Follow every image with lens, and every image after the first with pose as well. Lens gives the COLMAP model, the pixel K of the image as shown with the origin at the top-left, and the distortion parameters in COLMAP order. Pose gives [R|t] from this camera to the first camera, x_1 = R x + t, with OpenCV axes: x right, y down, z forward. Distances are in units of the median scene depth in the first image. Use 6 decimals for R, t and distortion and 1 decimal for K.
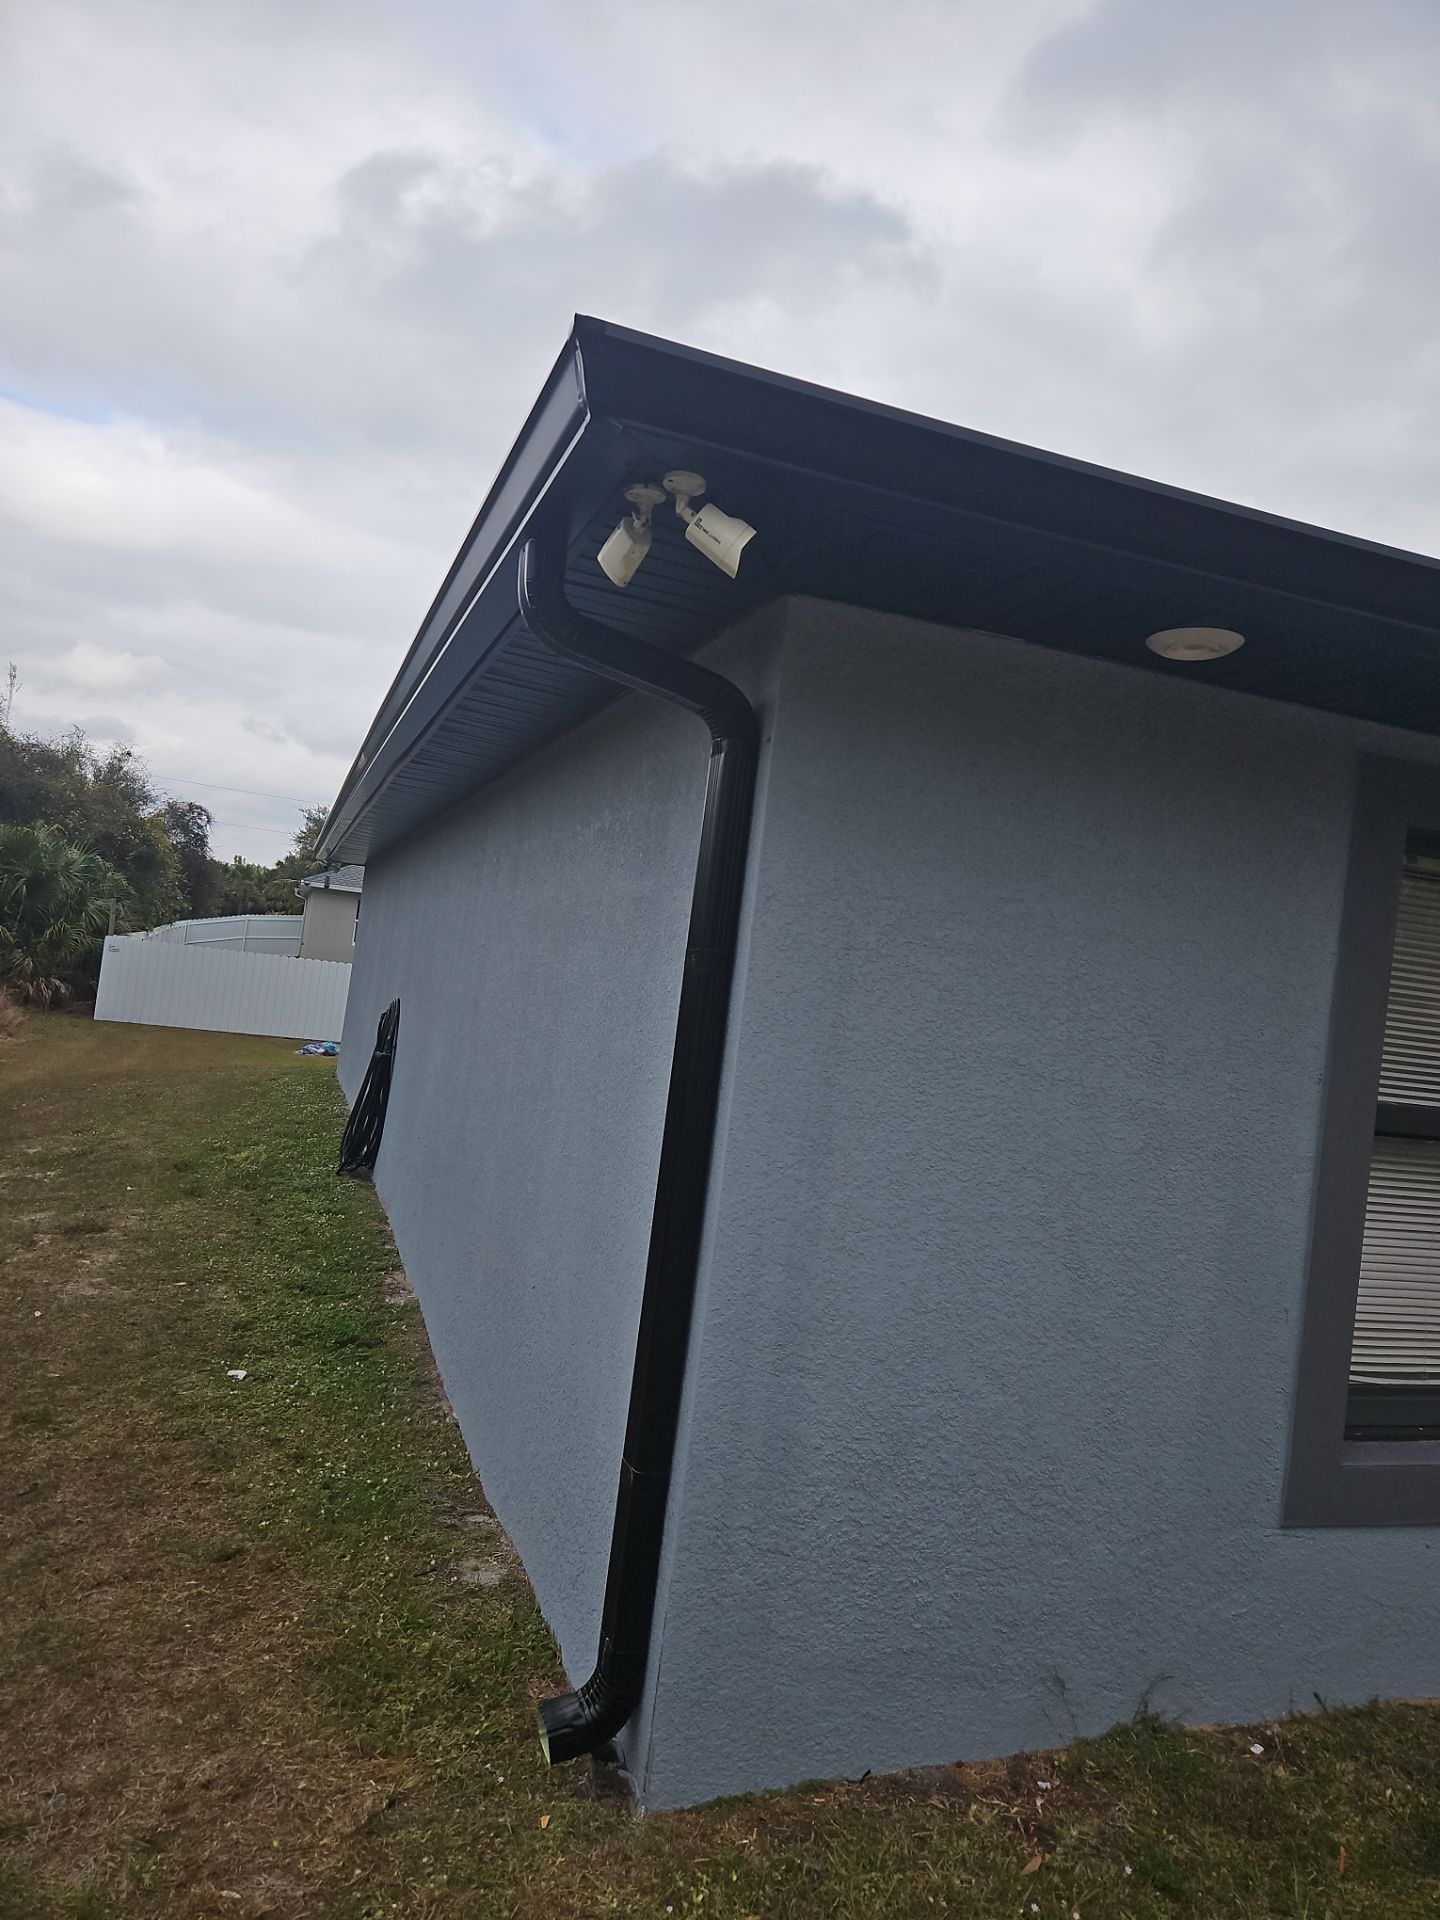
lens RADIAL K [[1295.8, 0, 734.7], [0, 1295.8, 957.5], [0, 0, 1]] dist [0.034775, -0.003135]
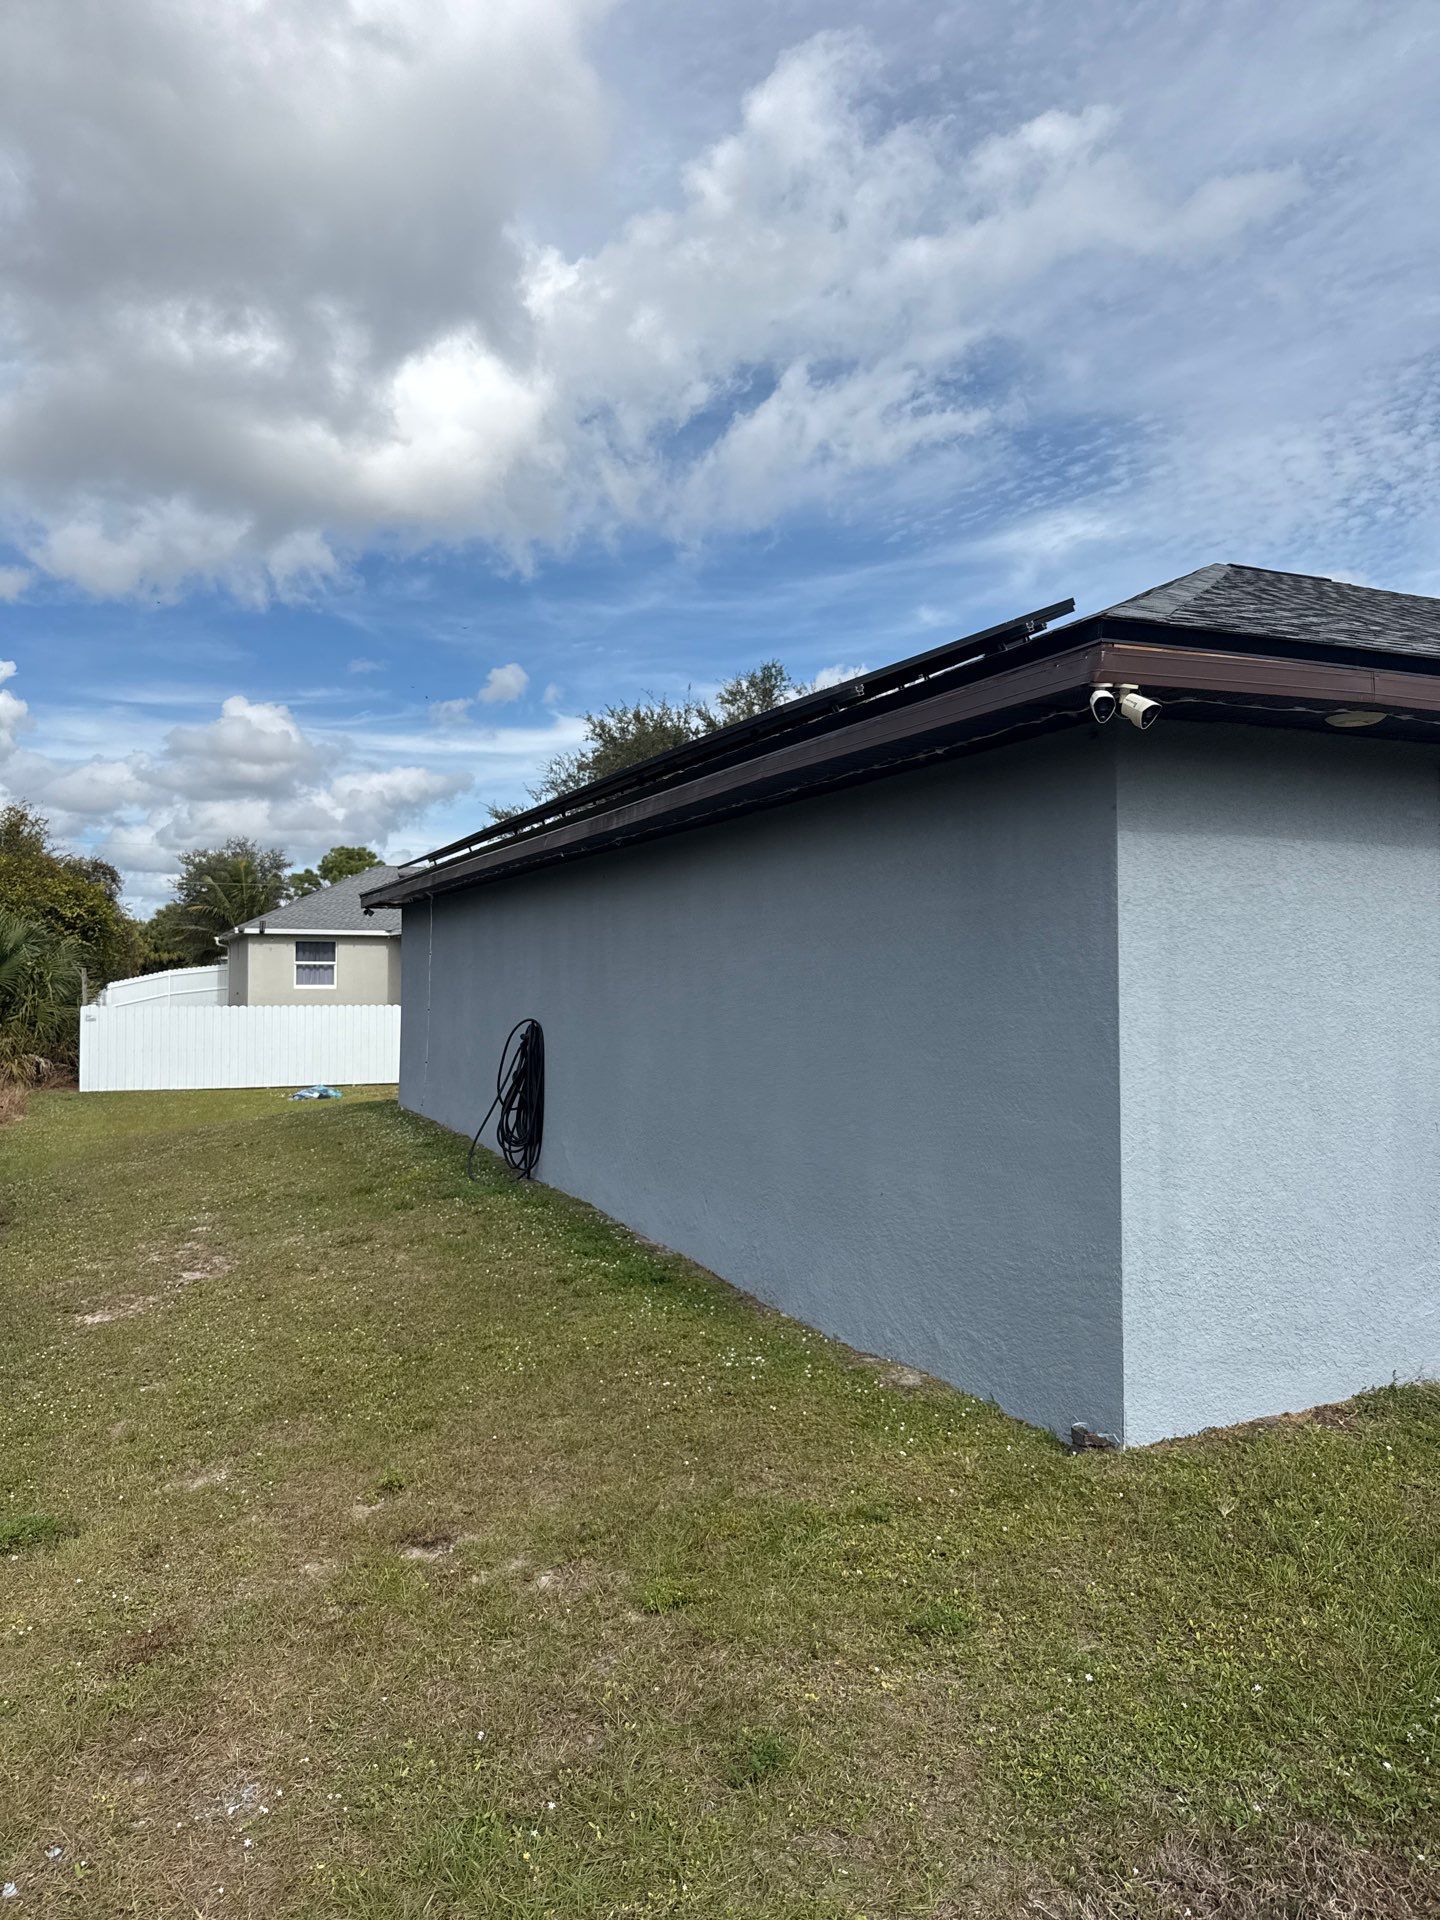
lens RADIAL K [[1371.4, 0, 717.2], [0, 1371.4, 970.8], [0, 0, 1]] dist [0.026226, -0.045326]
pose [[0.991729, -0.115619, 0.055731, -0.058192], [0.114880, 0.993246, 0.016291, -0.004645], [-0.057238, -0.009754, 0.998313, -0.069071]]
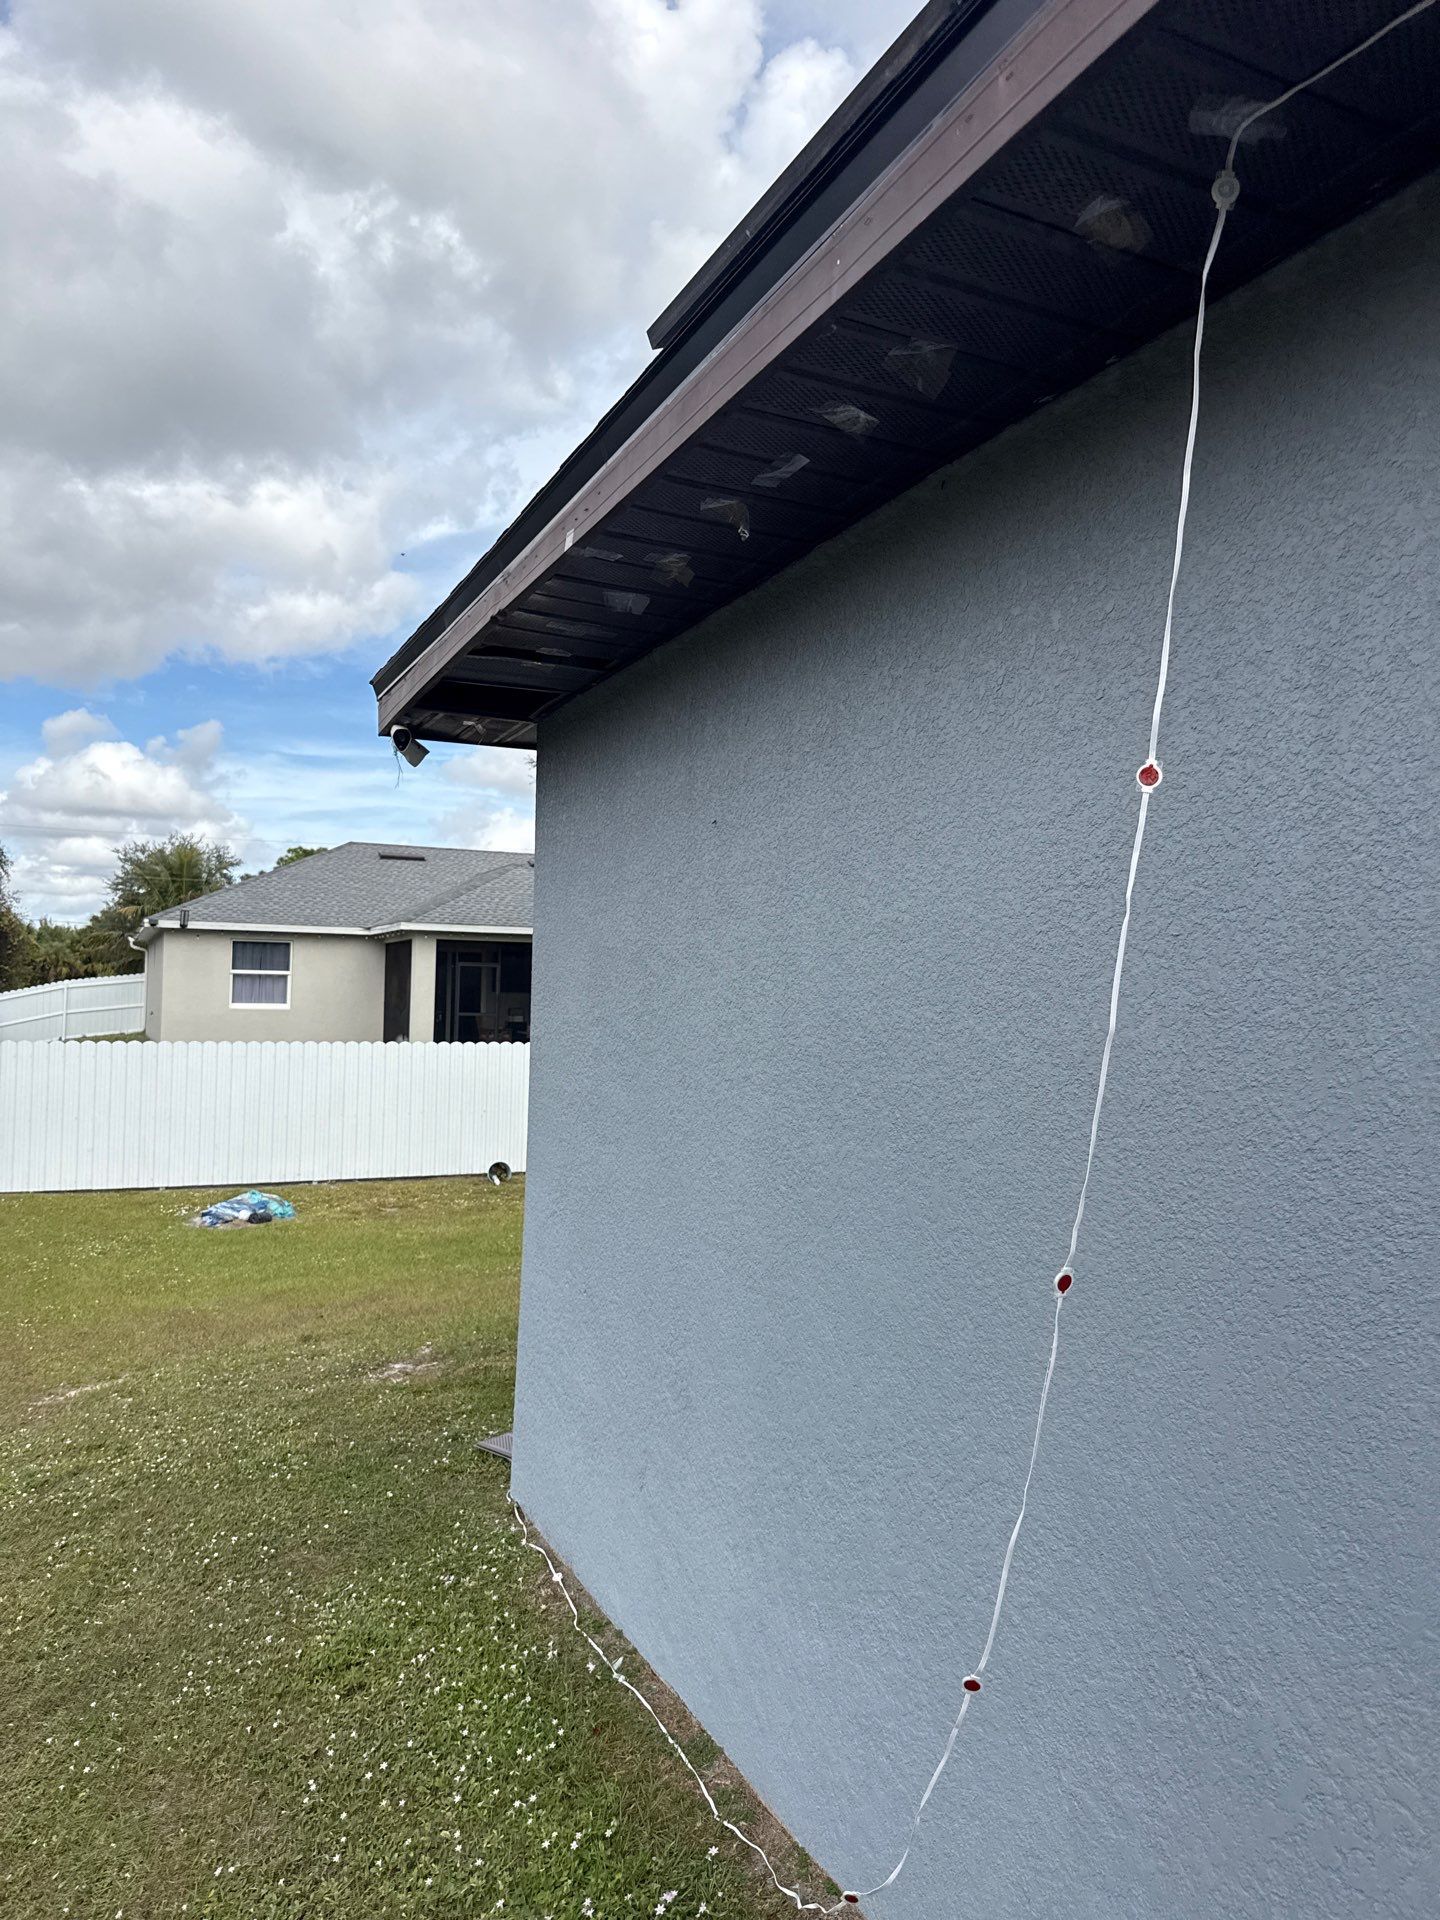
lens RADIAL K [[1373.6, 0, 715.9], [0, 1373.6, 961.0], [0, 0, 1]] dist [0.018635, -0.037514]
pose [[0.991169, -0.100943, 0.085986, -0.161078], [0.101531, 0.994829, -0.002472, -0.009694], [-0.085292, 0.011181, 0.996293, 0.413175]]
